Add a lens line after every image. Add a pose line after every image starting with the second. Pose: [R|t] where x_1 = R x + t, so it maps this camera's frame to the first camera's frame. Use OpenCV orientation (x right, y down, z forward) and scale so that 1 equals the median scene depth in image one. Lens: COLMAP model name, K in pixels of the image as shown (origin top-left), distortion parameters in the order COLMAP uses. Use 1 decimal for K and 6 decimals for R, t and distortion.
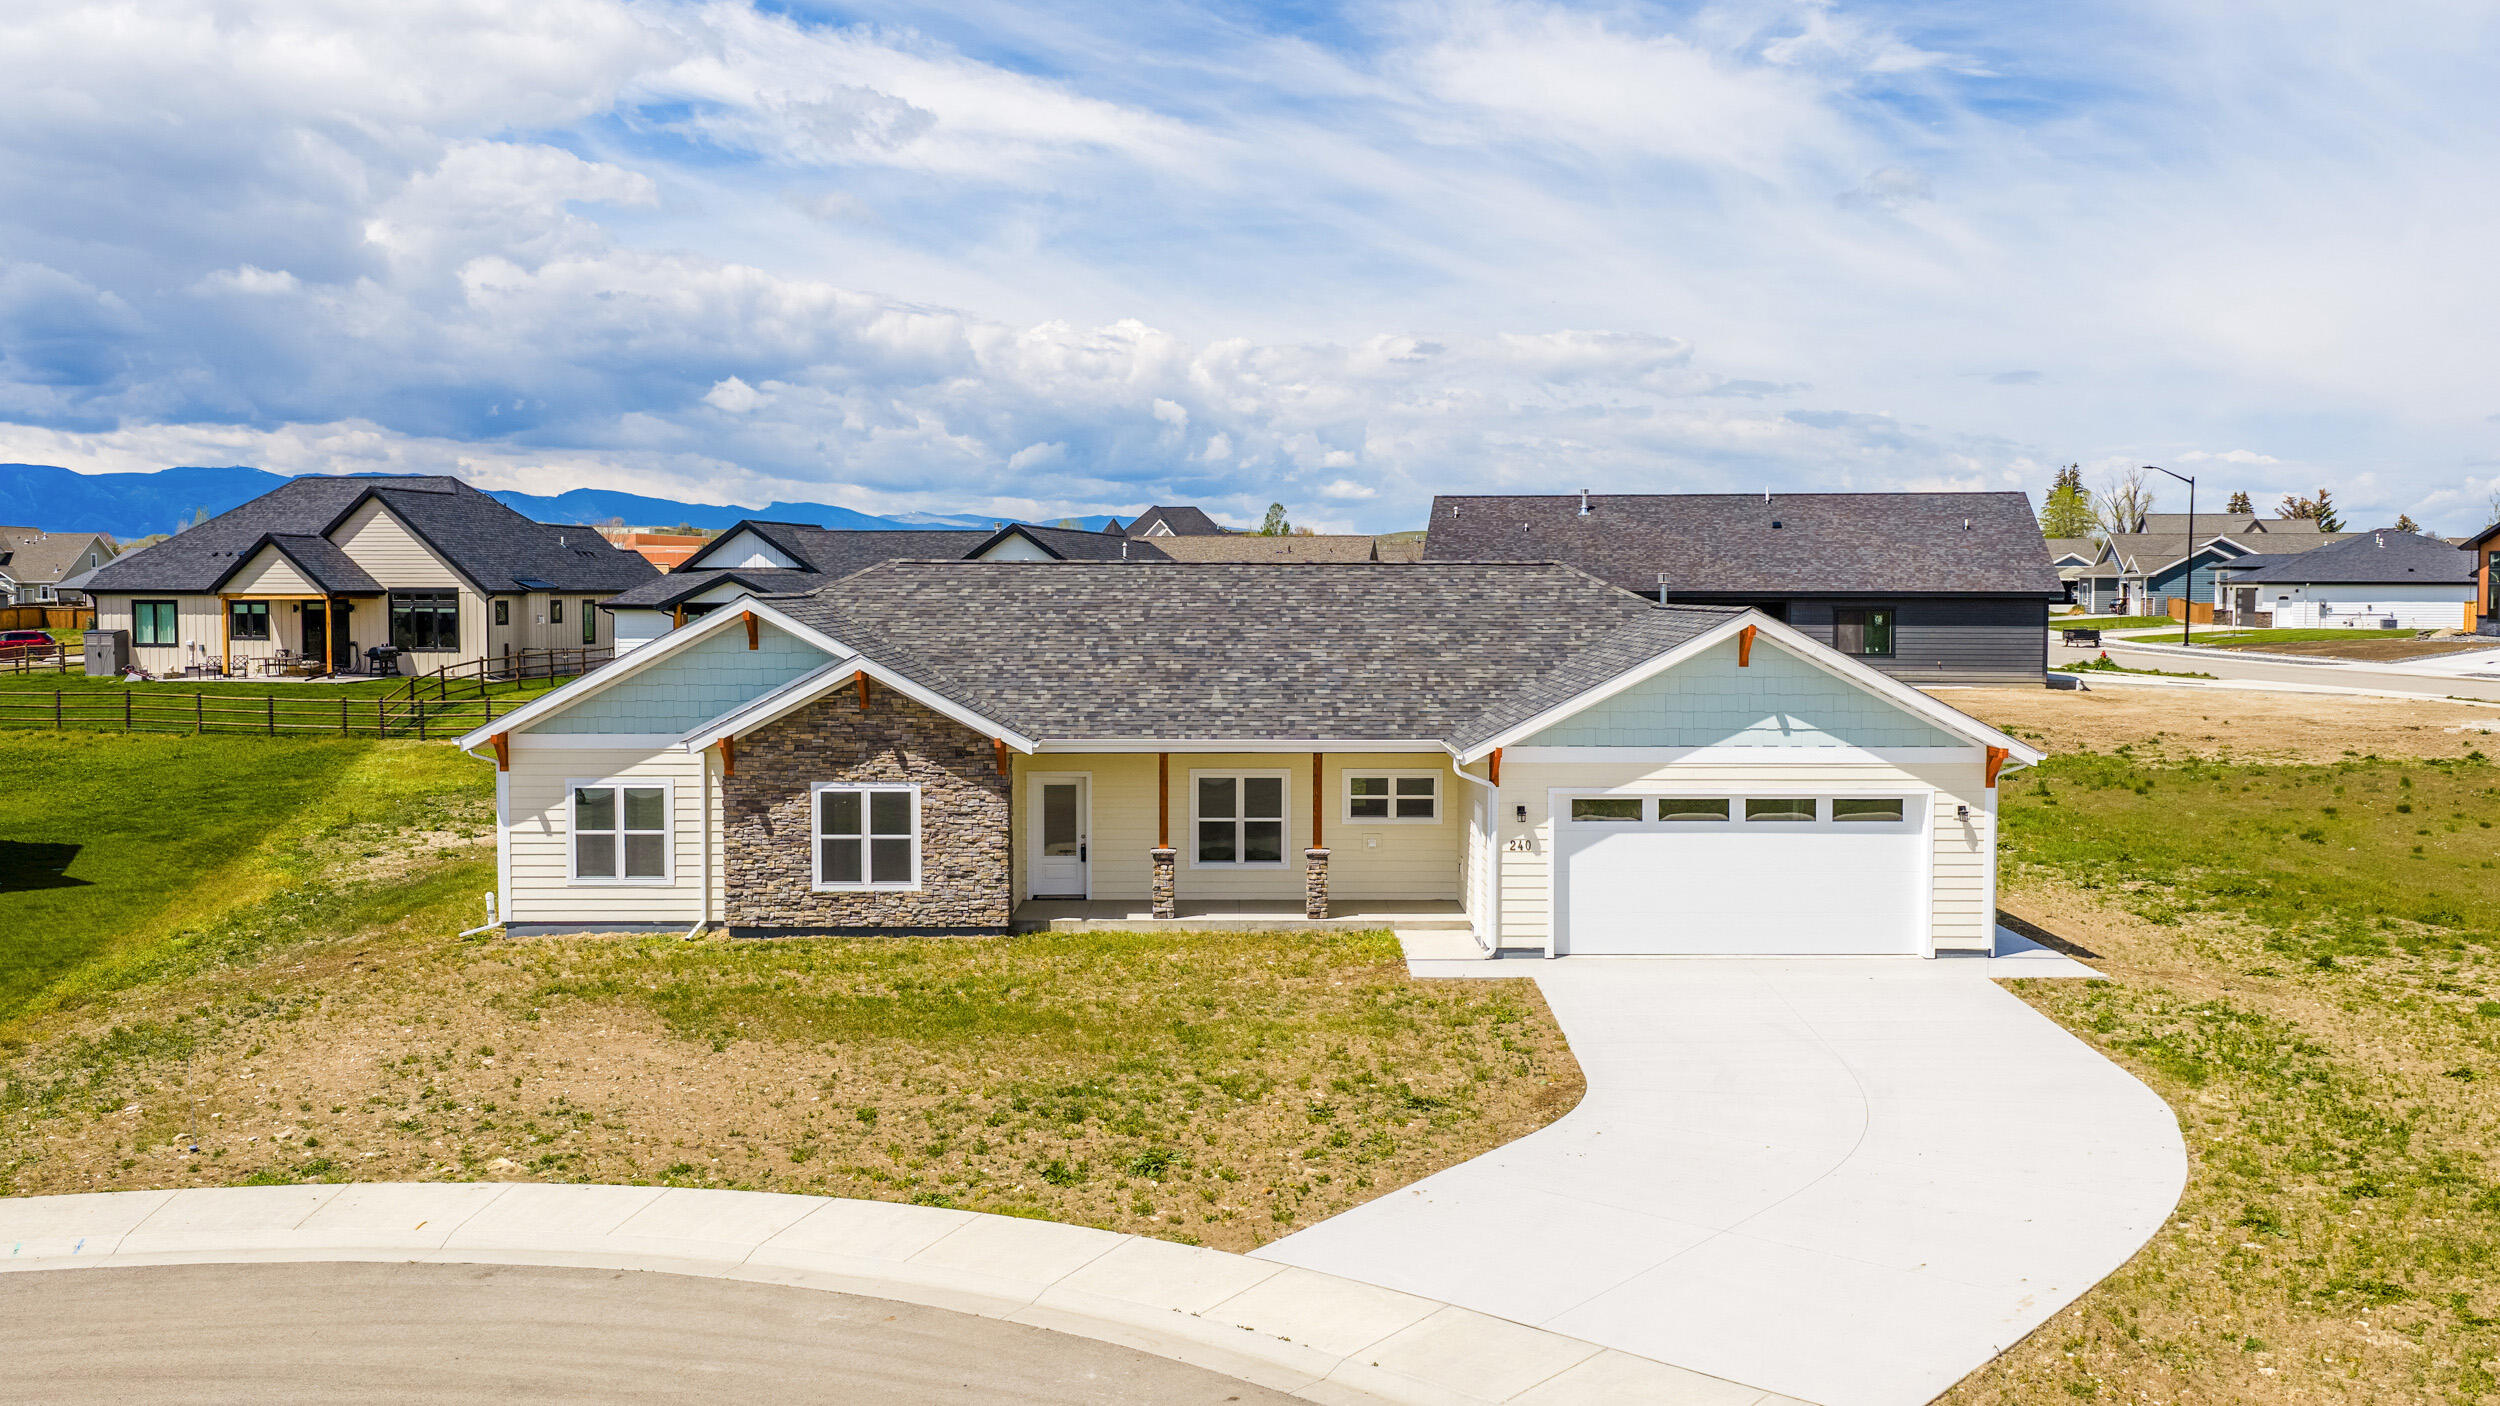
lens RADIAL K [[2058.8, 0, 1251.9], [0, 2058.8, 690.1], [0, 0, 1]] dist [0.034416, -0.069061]
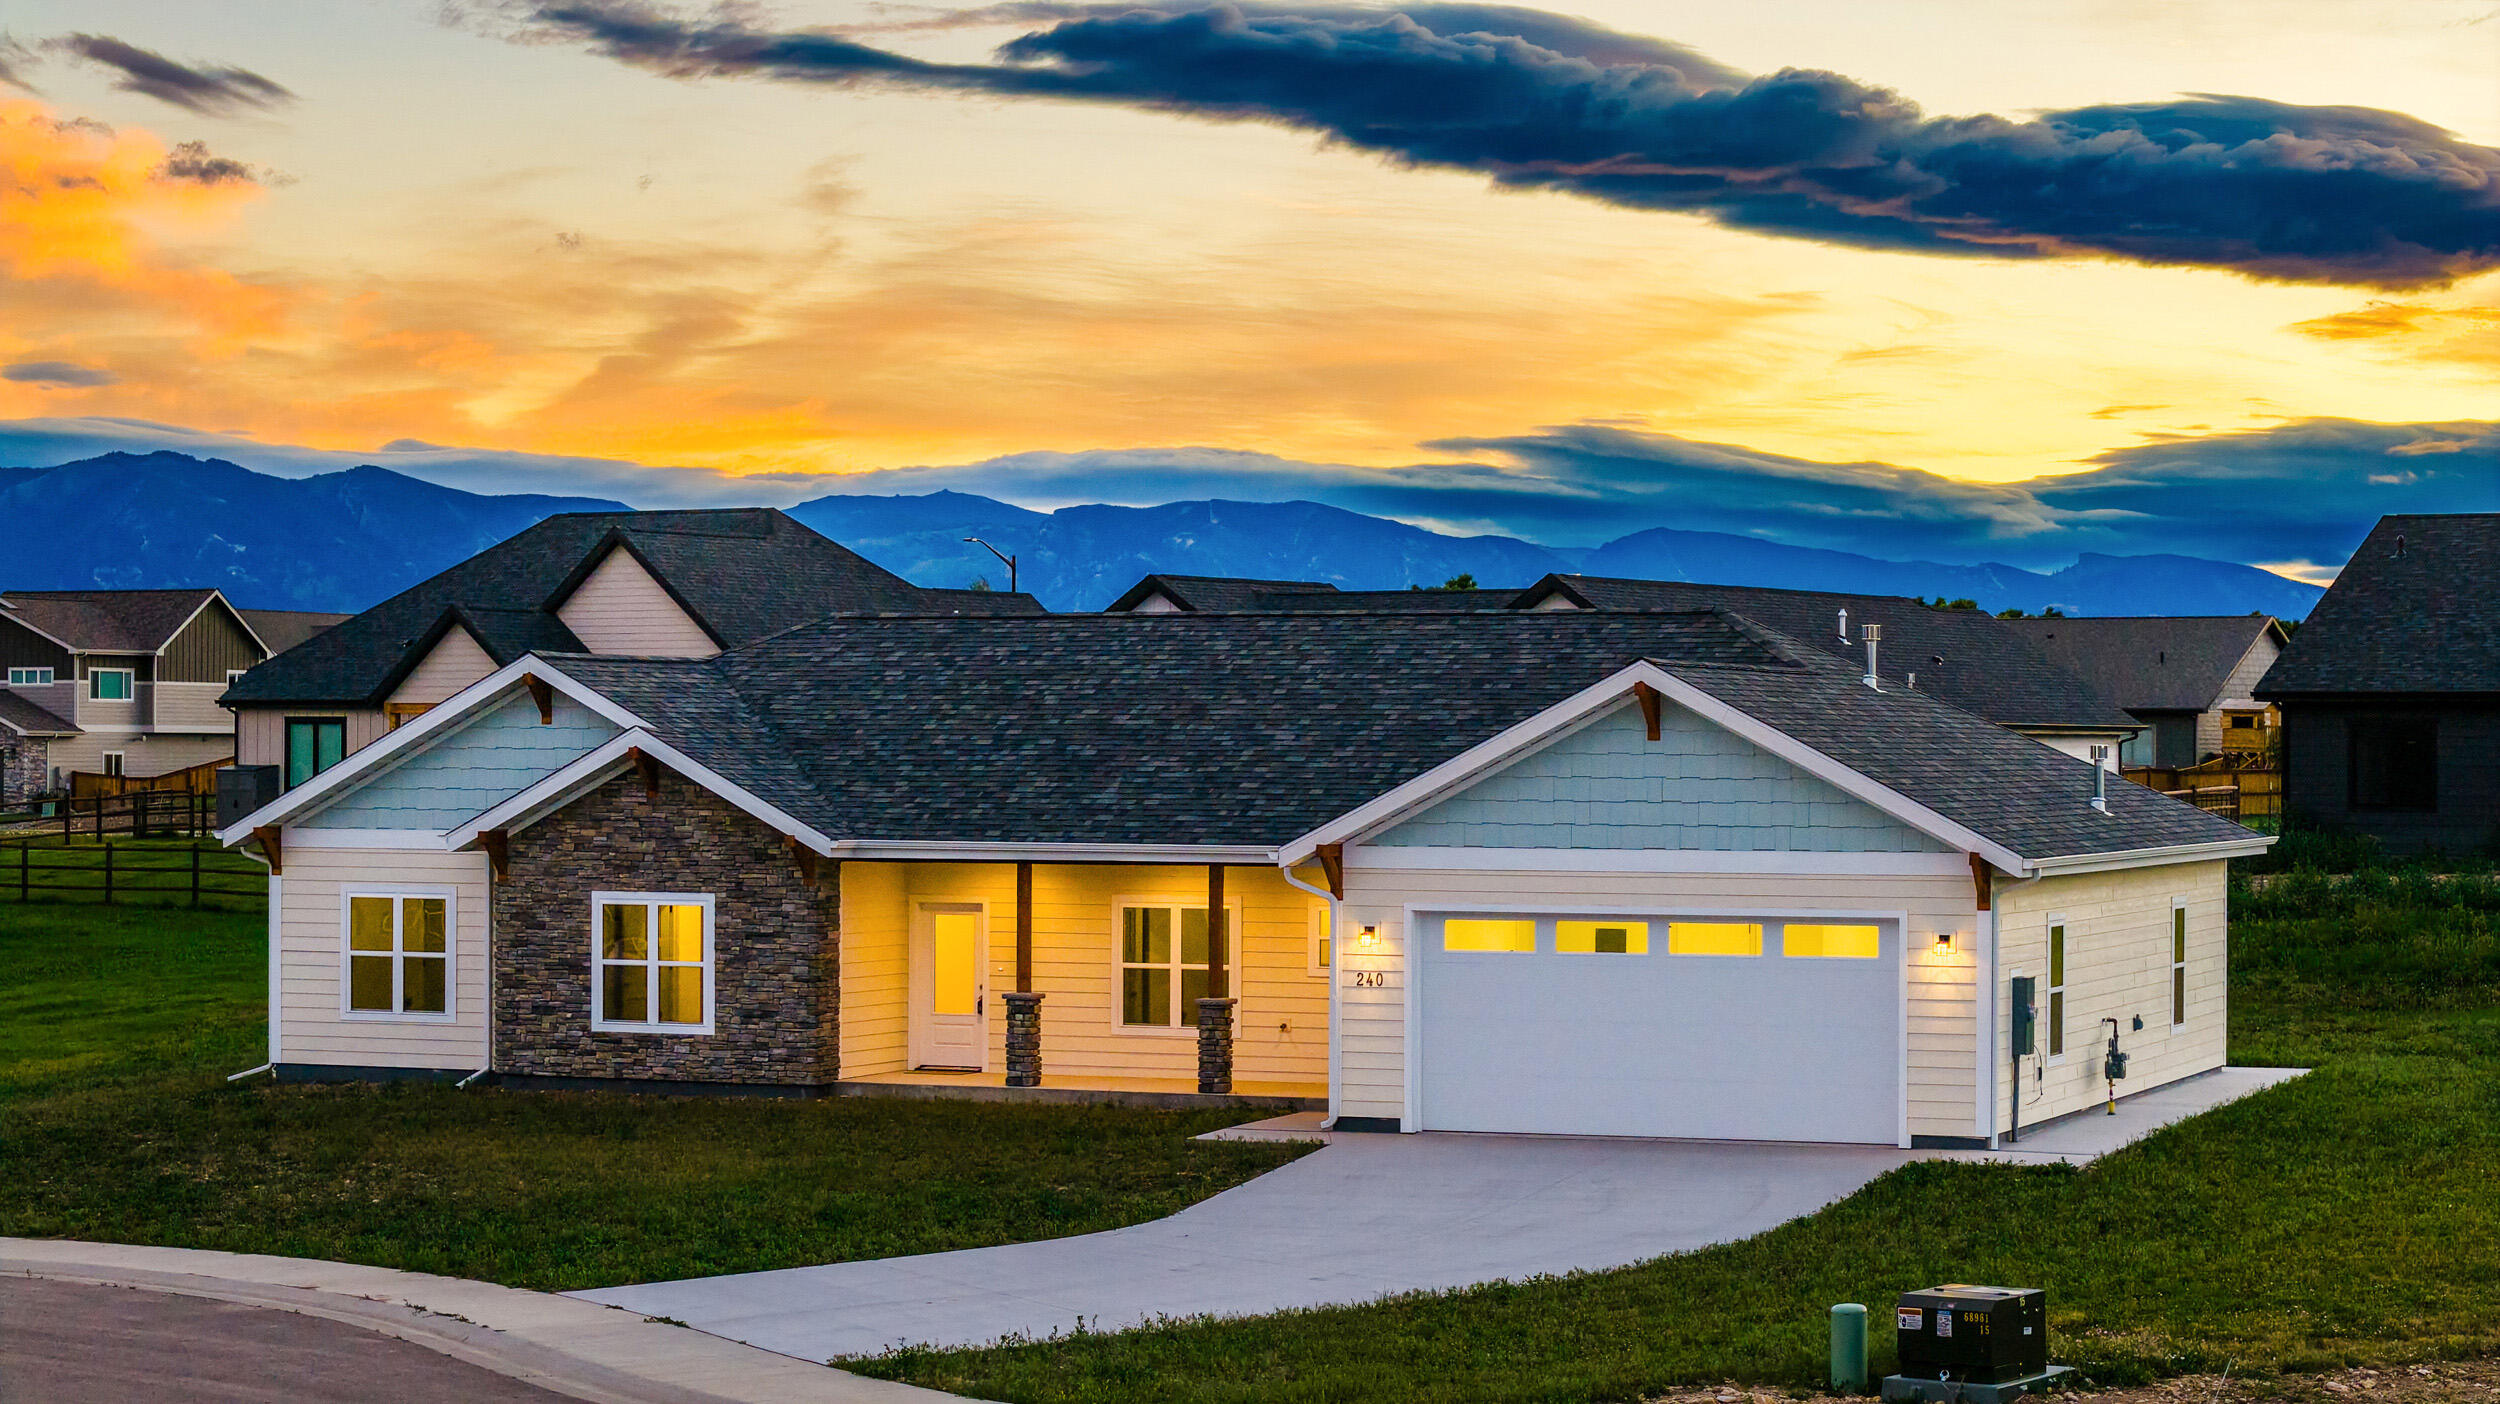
lens RADIAL K [[5011.7, 0, 1264.7], [0, 5011.7, 705.2], [0, 0, 1]] dist [-0.237987, 1.217023]
pose [[0.924833, -0.000661, -0.380373, 0.727387], [-0.022321, 0.998181, -0.056004, 0.072935], [0.379718, 0.060285, 0.923136, -0.642379]]
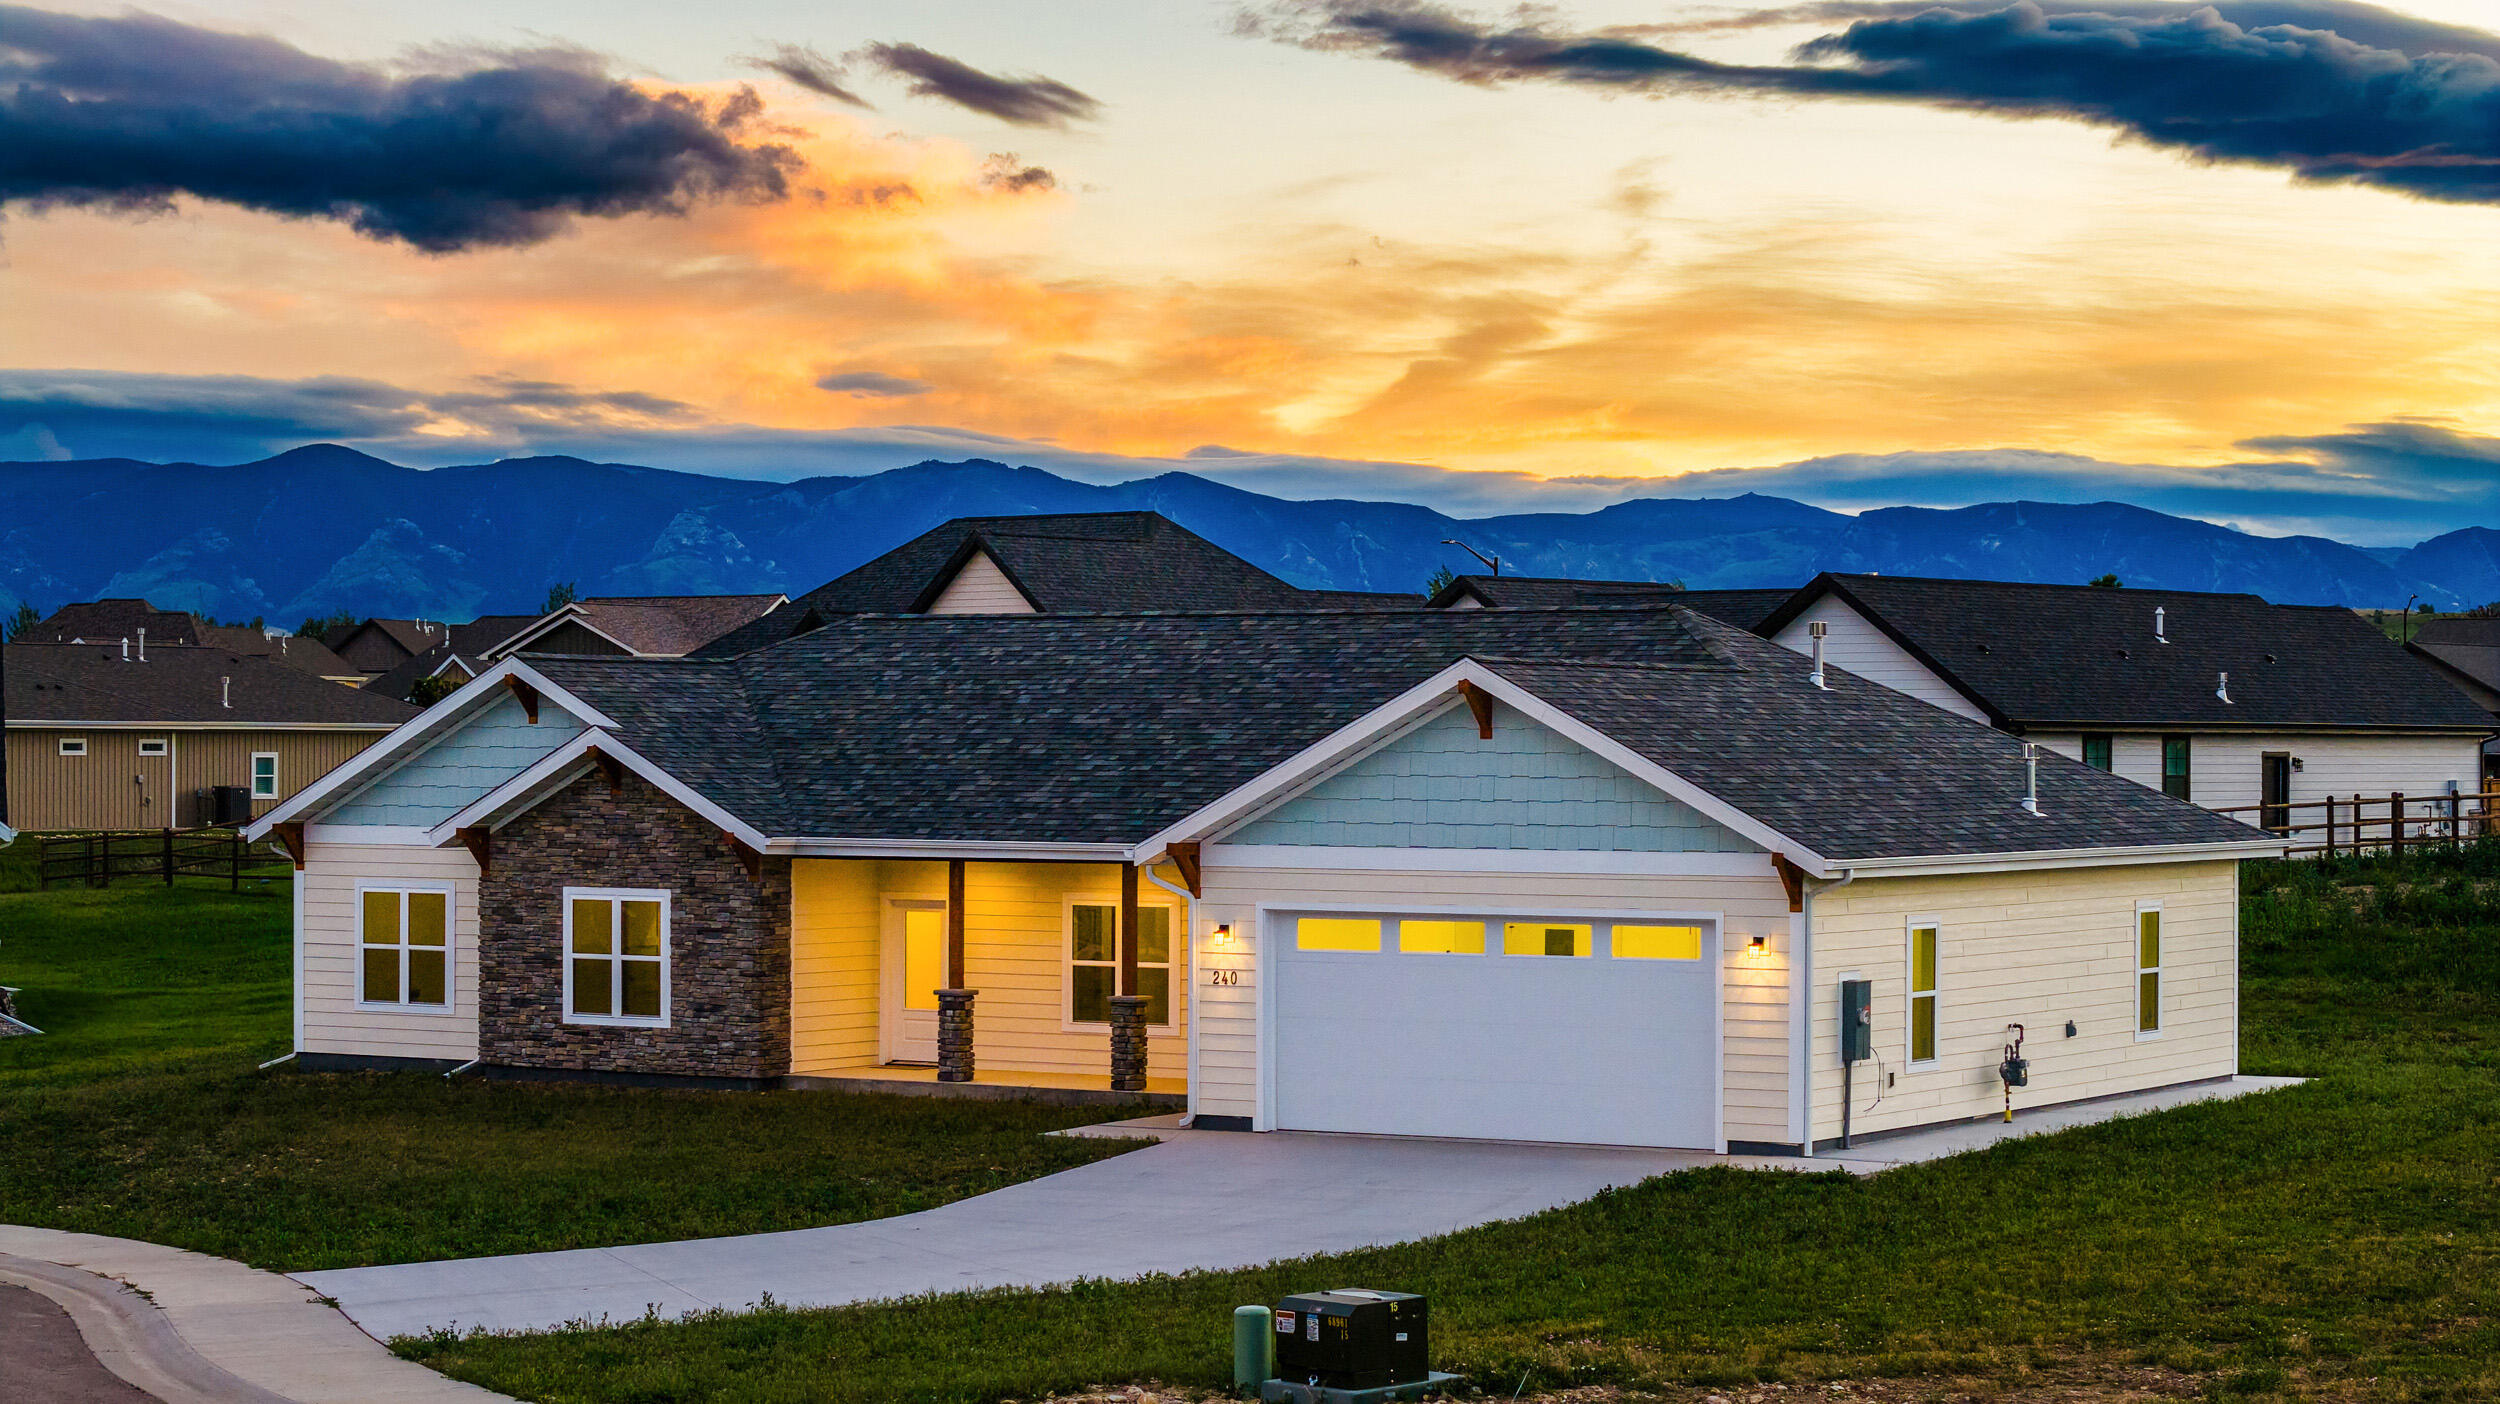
lens RADIAL K [[5011.7, 0, 1264.7], [0, 5011.7, 705.2], [0, 0, 1]] dist [-0.237987, 1.217023]
pose [[0.851836, -0.002095, -0.523805, 1.012638], [-0.029723, 0.998187, -0.052329, 0.066094], [0.522965, 0.060144, 0.850229, -0.499782]]
